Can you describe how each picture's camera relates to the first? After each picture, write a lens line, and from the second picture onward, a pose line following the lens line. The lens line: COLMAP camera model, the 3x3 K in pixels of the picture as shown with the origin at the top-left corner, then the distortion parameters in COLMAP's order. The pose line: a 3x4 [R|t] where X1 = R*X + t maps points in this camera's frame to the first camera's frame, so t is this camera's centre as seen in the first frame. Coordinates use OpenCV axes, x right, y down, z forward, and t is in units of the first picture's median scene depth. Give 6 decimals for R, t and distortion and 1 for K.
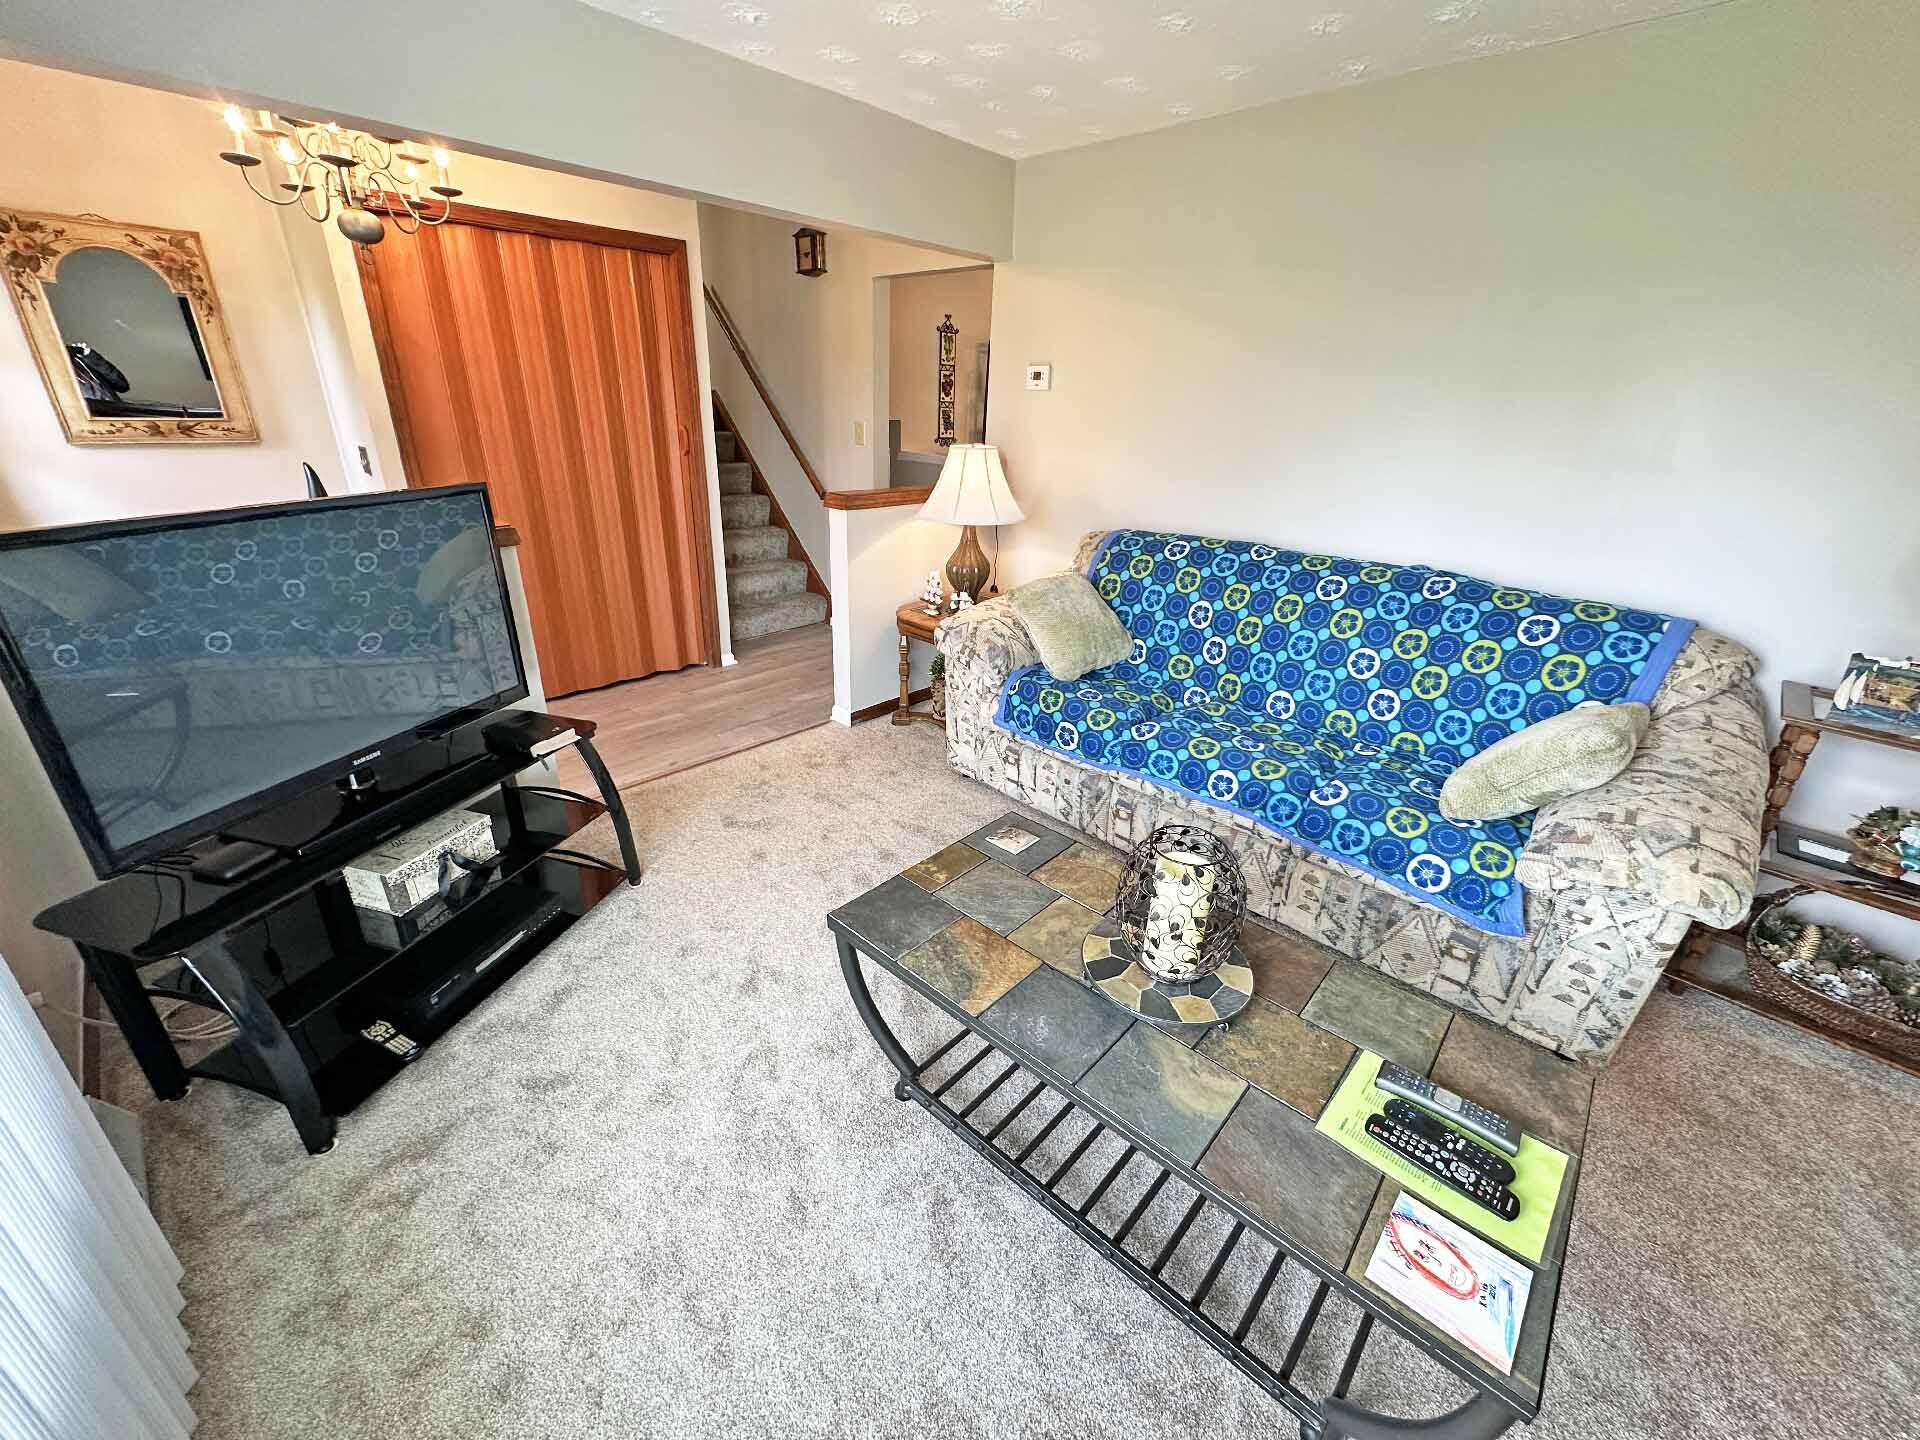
lens RADIAL K [[760.1, 0, 960.0], [0, 760.1, 720.0], [0, 0, 1]] dist [-0.014751, 0.000078]
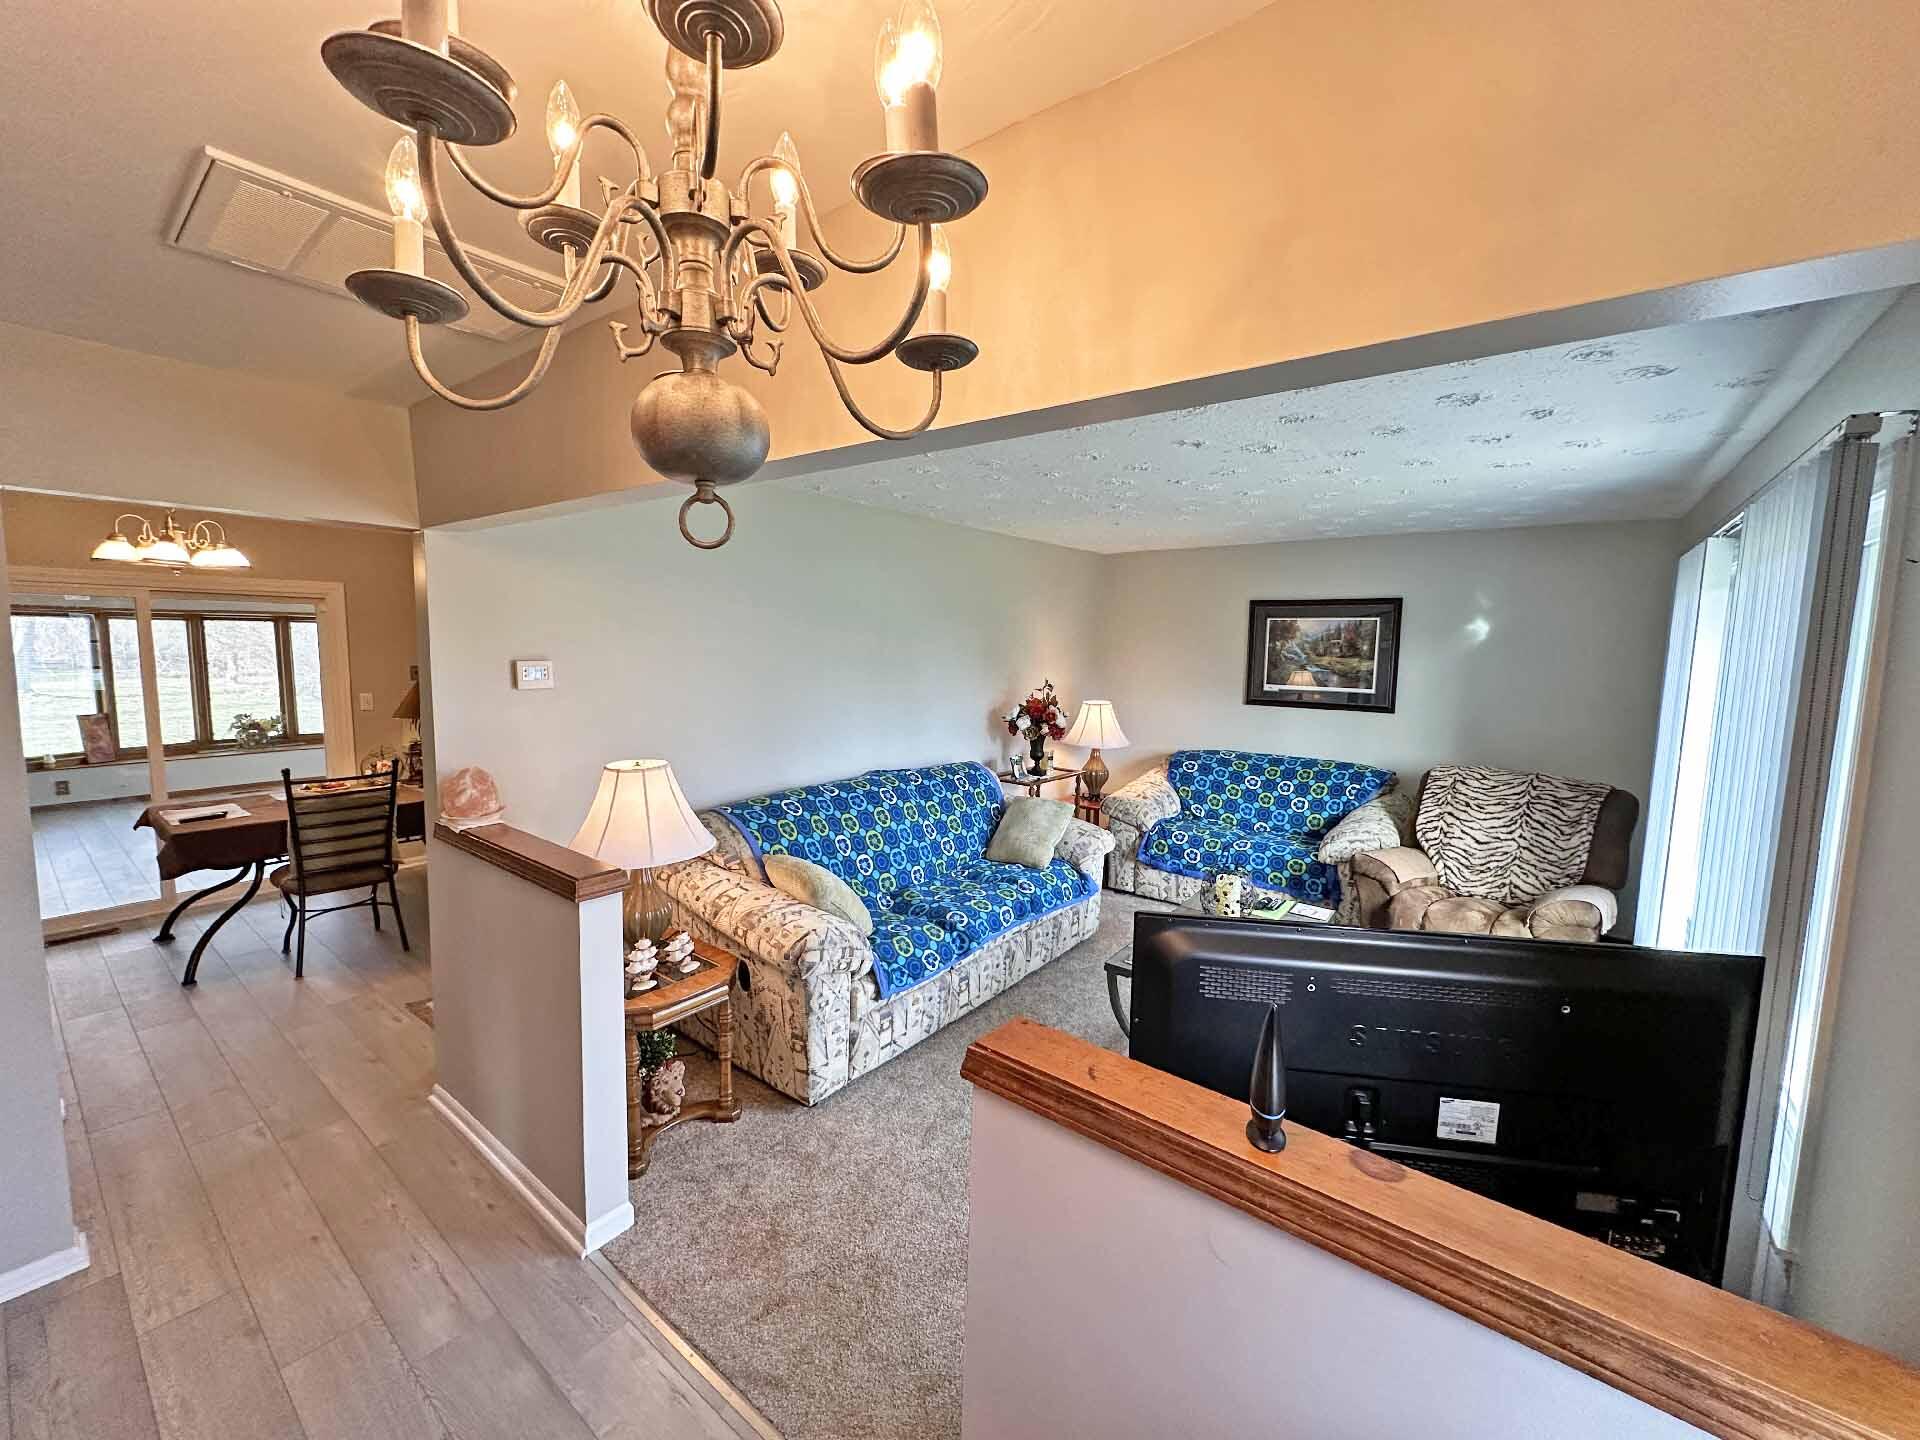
lens RADIAL K [[760.1, 0, 960.0], [0, 760.1, 720.0], [0, 0, 1]] dist [-0.014751, 0.000078]
pose [[-0.088492, -0.131728, 0.987328, -0.982685], [0.388271, 0.908249, 0.155978, -0.485484], [-0.917286, 0.397154, -0.029227, 0.833576]]
